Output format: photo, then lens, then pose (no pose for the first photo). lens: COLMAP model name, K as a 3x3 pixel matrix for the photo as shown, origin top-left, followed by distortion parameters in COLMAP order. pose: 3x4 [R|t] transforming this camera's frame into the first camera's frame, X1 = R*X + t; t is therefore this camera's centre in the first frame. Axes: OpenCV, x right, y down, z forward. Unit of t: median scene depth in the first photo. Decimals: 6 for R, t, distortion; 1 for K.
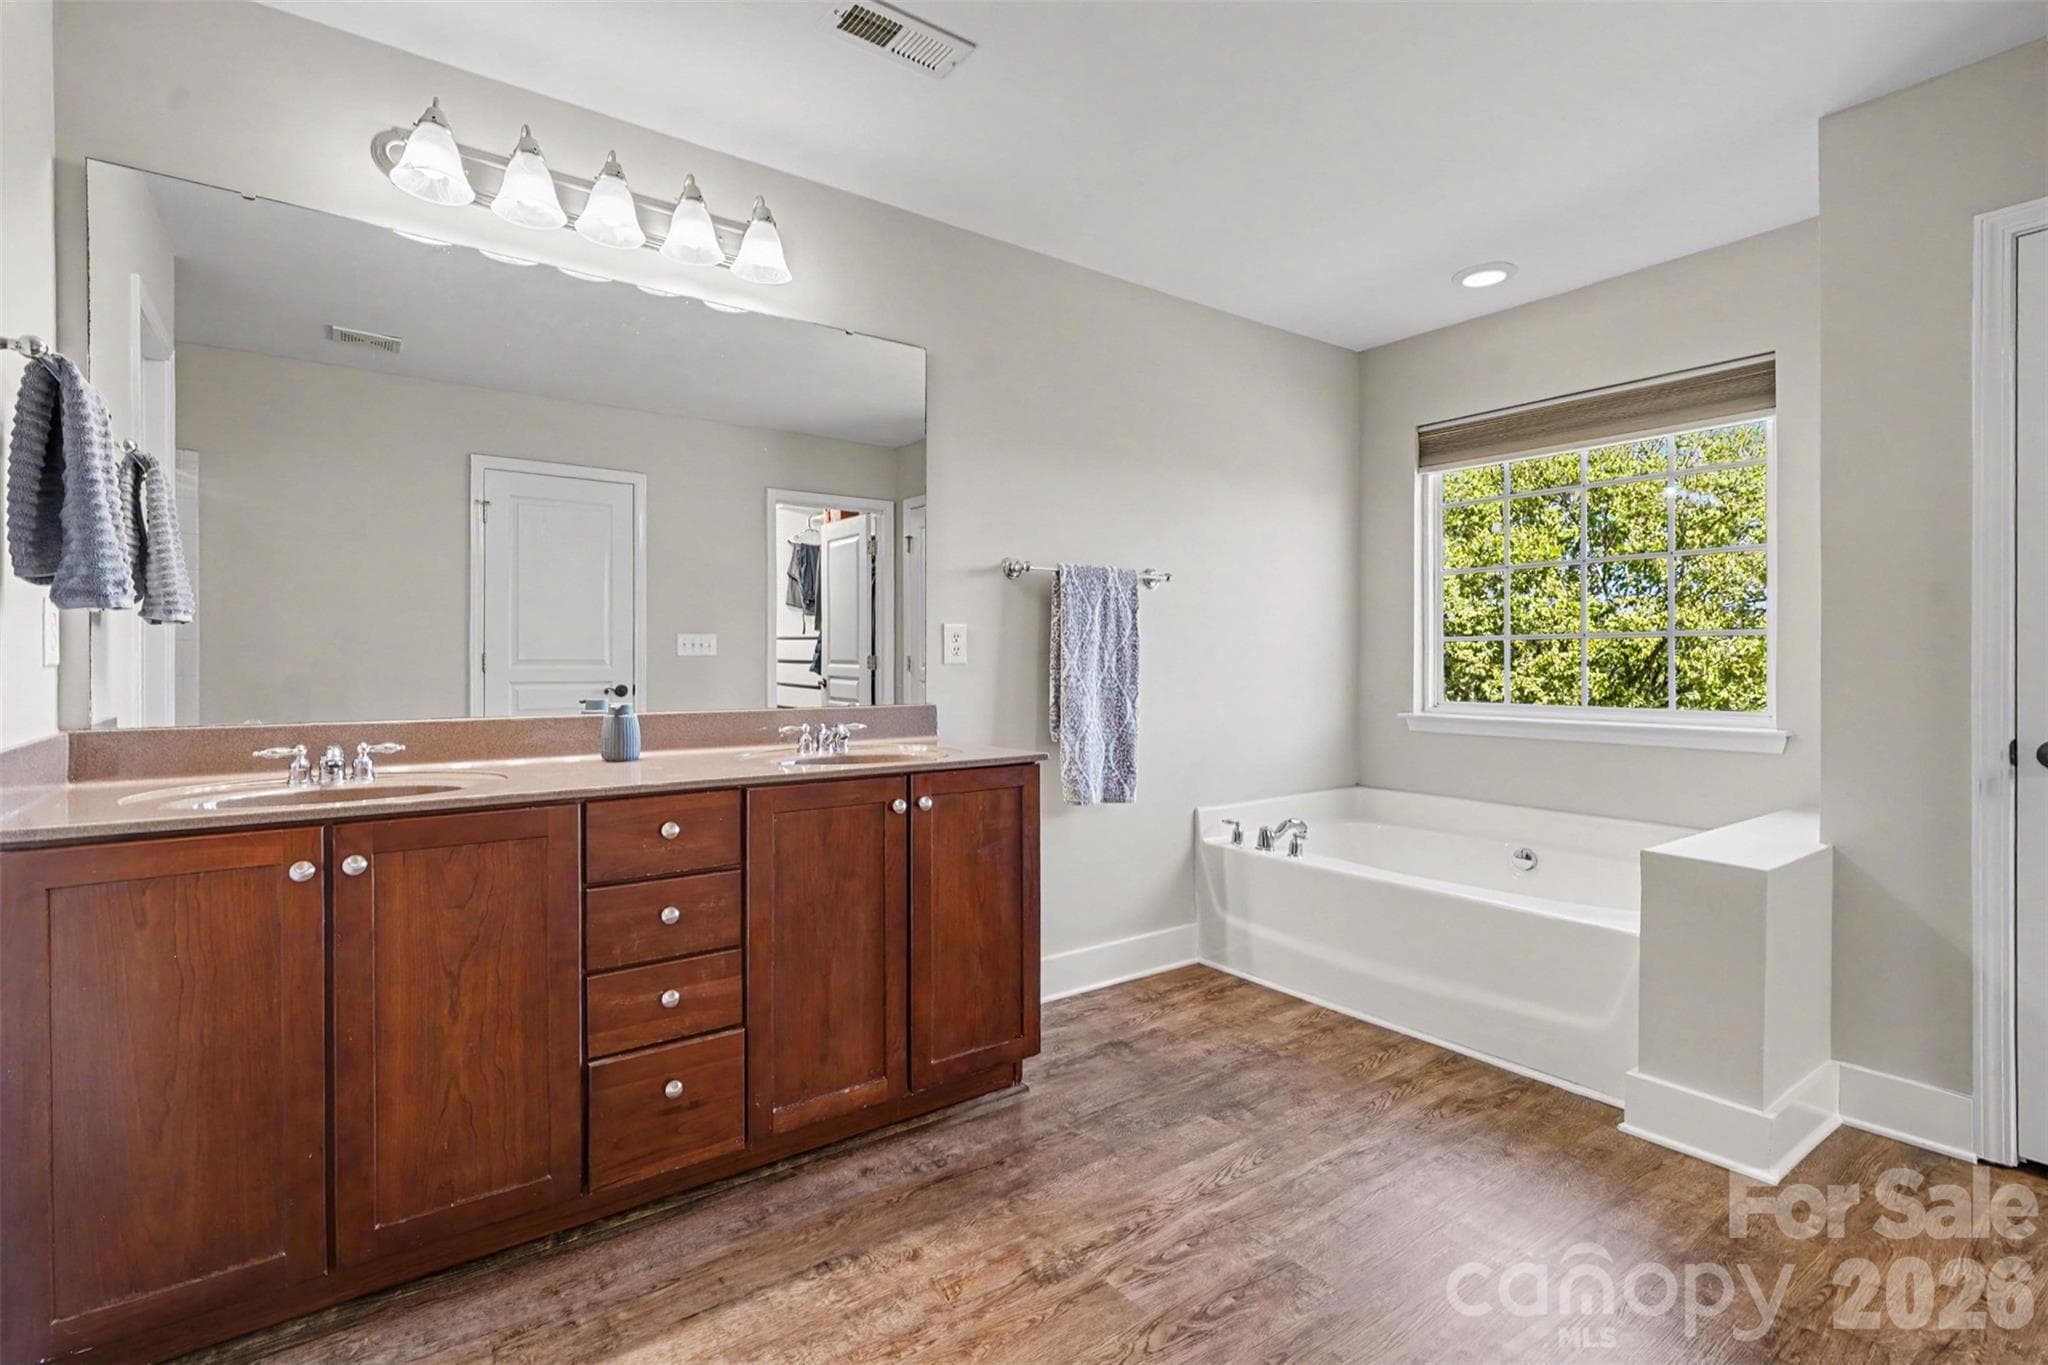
lens RADIAL K [[903.3, 0, 1020.5], [0, 903.3, 664.6], [0, 0, 1]] dist [0.002814, 0.000216]
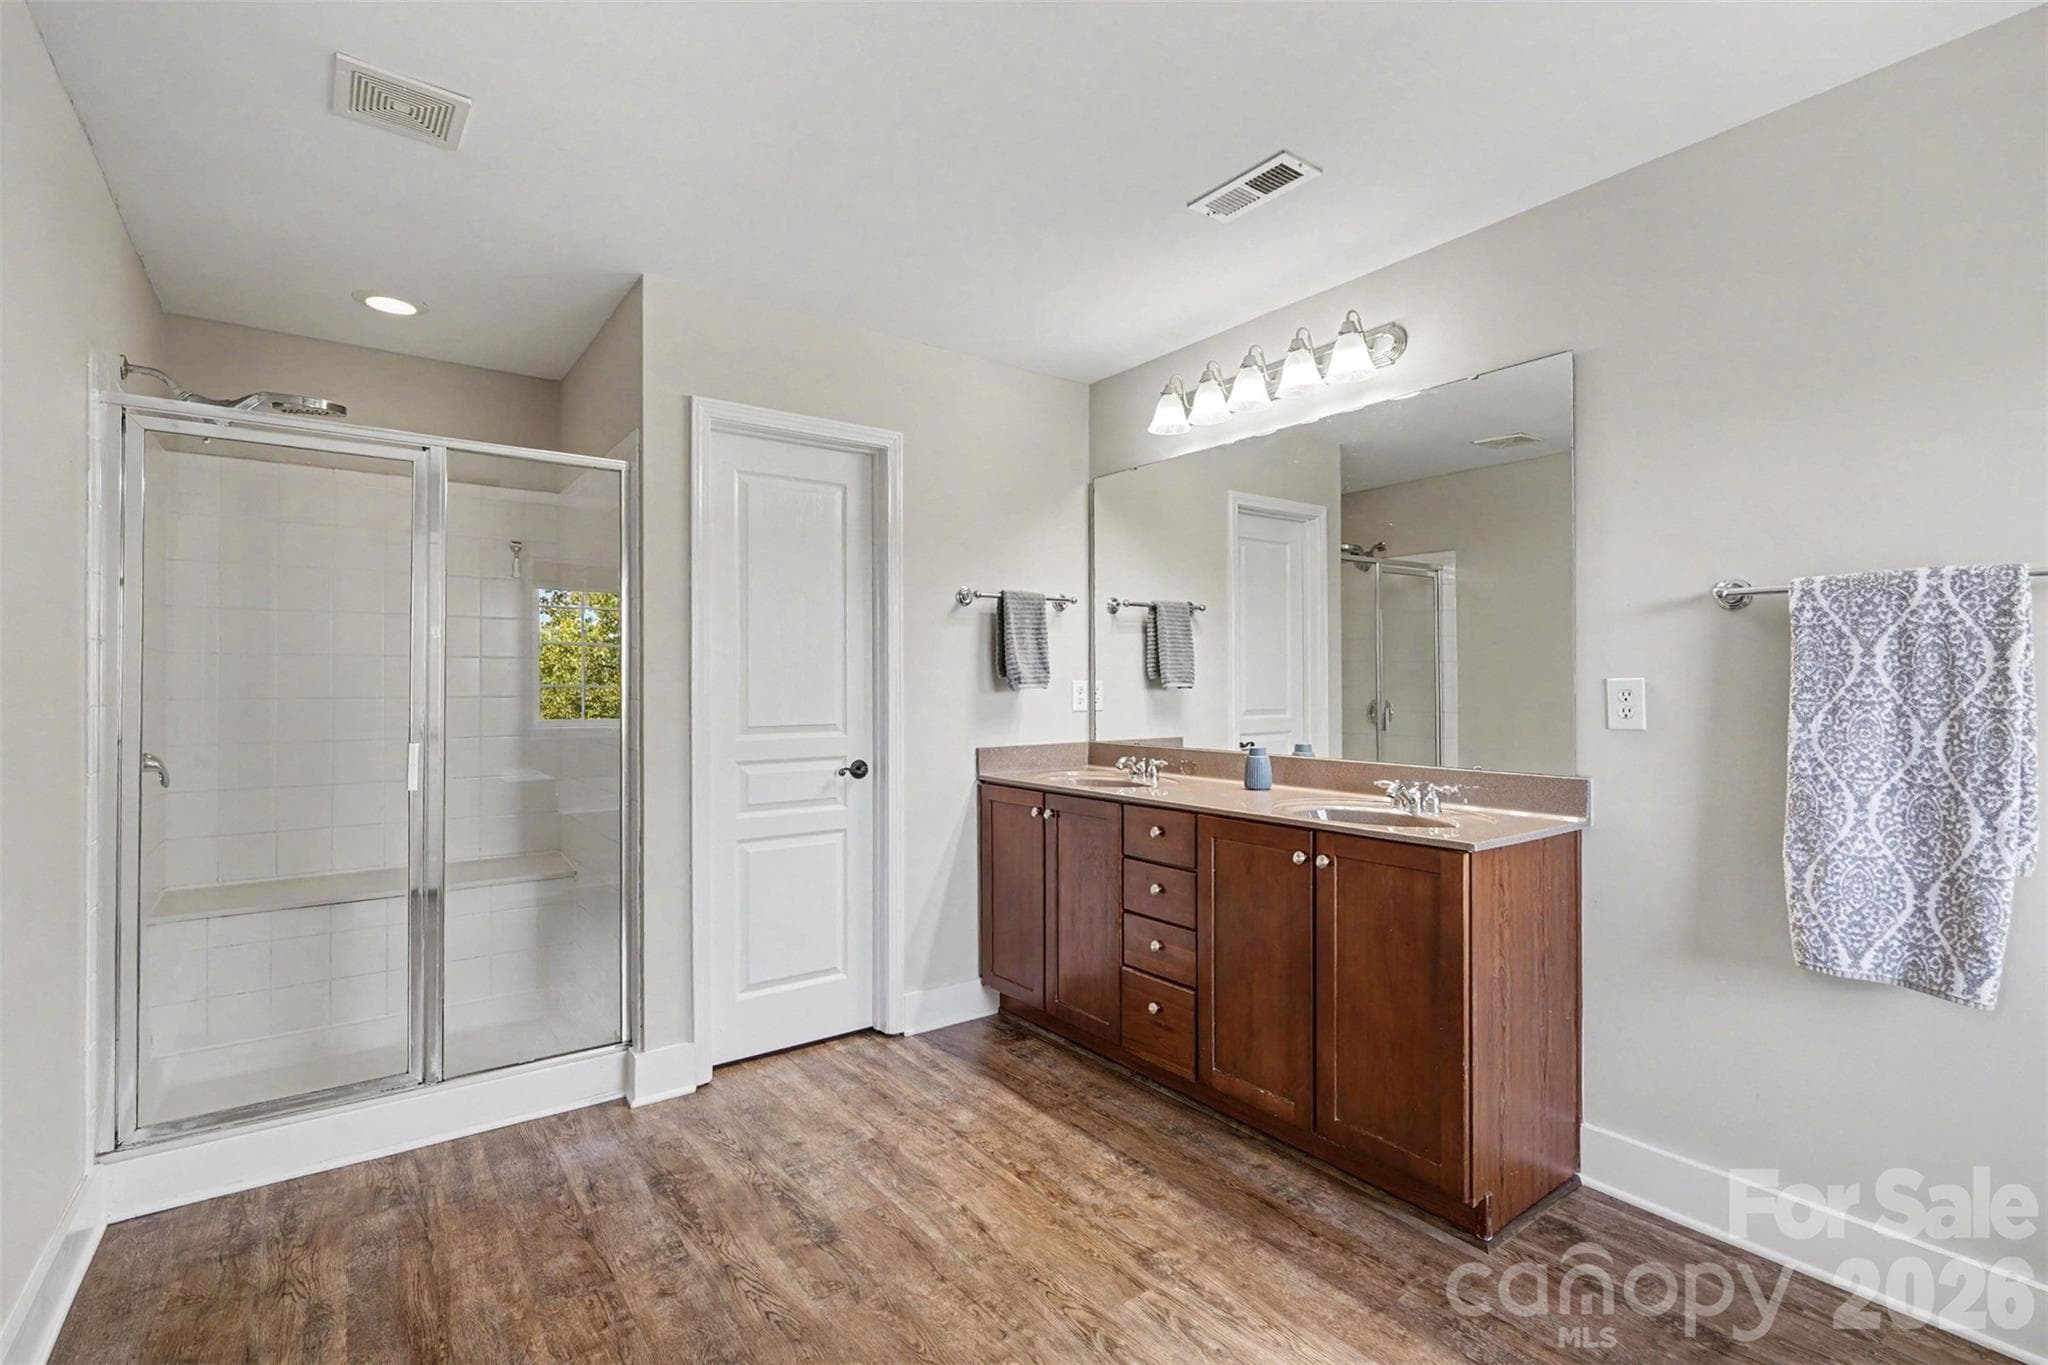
lens RADIAL K [[930.8, 0, 1033.0], [0, 930.8, 684.0], [0, 0, 1]] dist [-0.000813, -0.000313]
pose [[0.043725, -0.003597, -0.999037, 0.987004], [-0.010739, 0.999934, -0.004070, -0.043781], [0.998986, 0.010907, 0.043684, 0.645492]]
